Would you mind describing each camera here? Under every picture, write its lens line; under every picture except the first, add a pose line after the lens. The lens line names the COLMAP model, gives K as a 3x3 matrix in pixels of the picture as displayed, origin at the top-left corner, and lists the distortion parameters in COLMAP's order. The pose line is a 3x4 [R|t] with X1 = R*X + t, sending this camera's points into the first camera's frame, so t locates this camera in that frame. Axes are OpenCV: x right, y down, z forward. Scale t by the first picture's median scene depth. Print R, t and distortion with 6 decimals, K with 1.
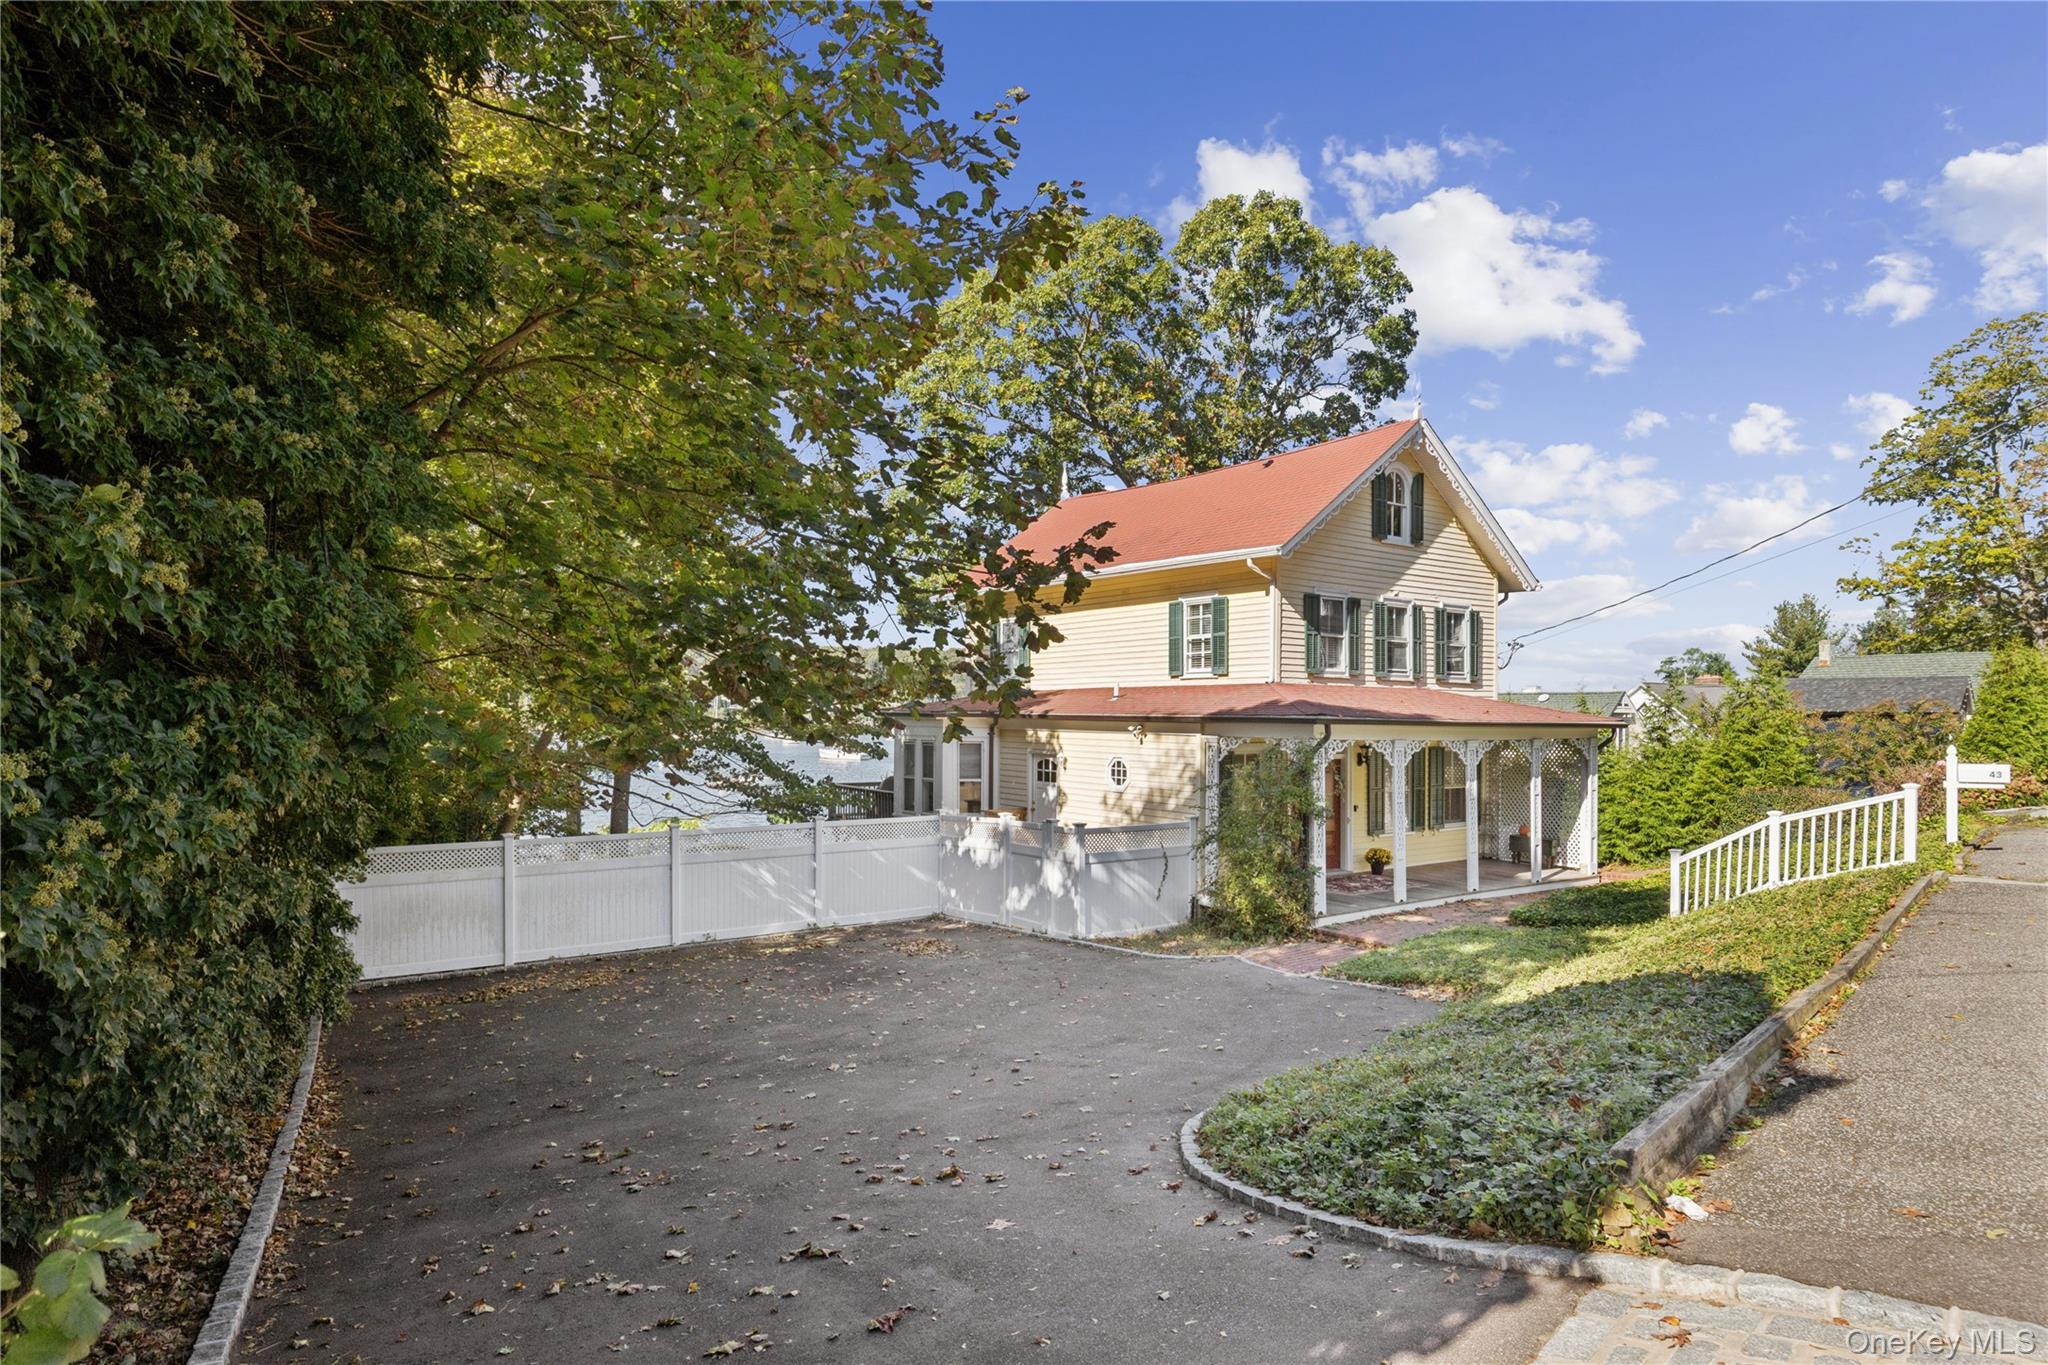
lens RADIAL K [[1135.0, 0, 1023.8], [0, 1135.0, 740.6], [0, 0, 1]] dist [0.000950, -0.000042]
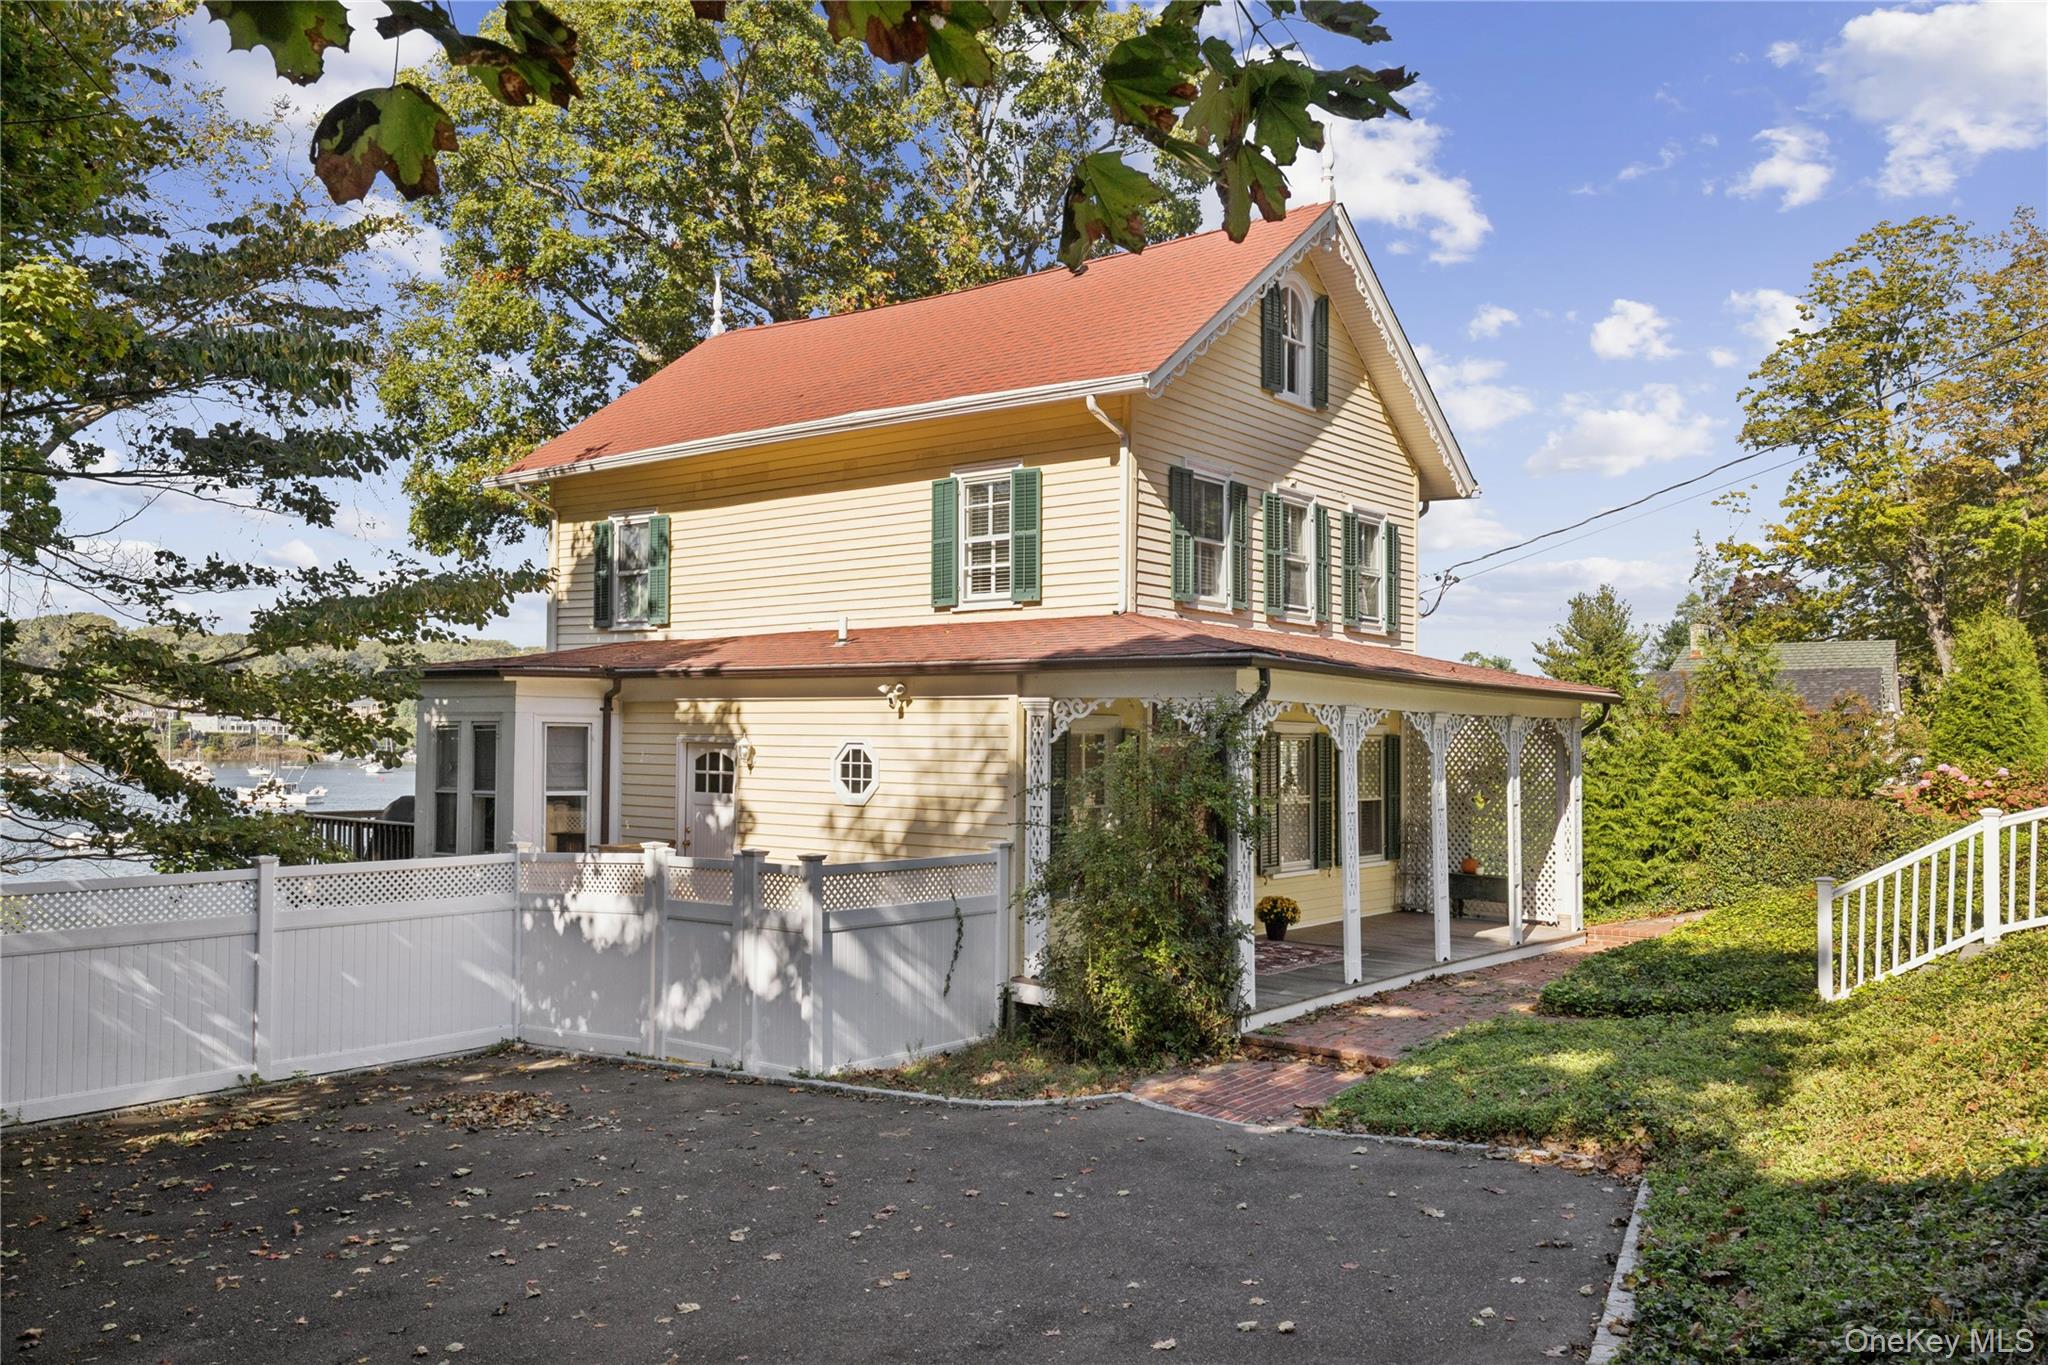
lens RADIAL K [[1581.8, 0, 1026.6], [0, 1581.8, 728.1], [0, 0, 1]] dist [0.028309, -0.001412]
pose [[0.962458, 0.005375, 0.271379, -0.046322], [0.002957, 0.999537, -0.030283, 0.030291], [-0.271416, 0.029949, 0.961996, 0.221701]]
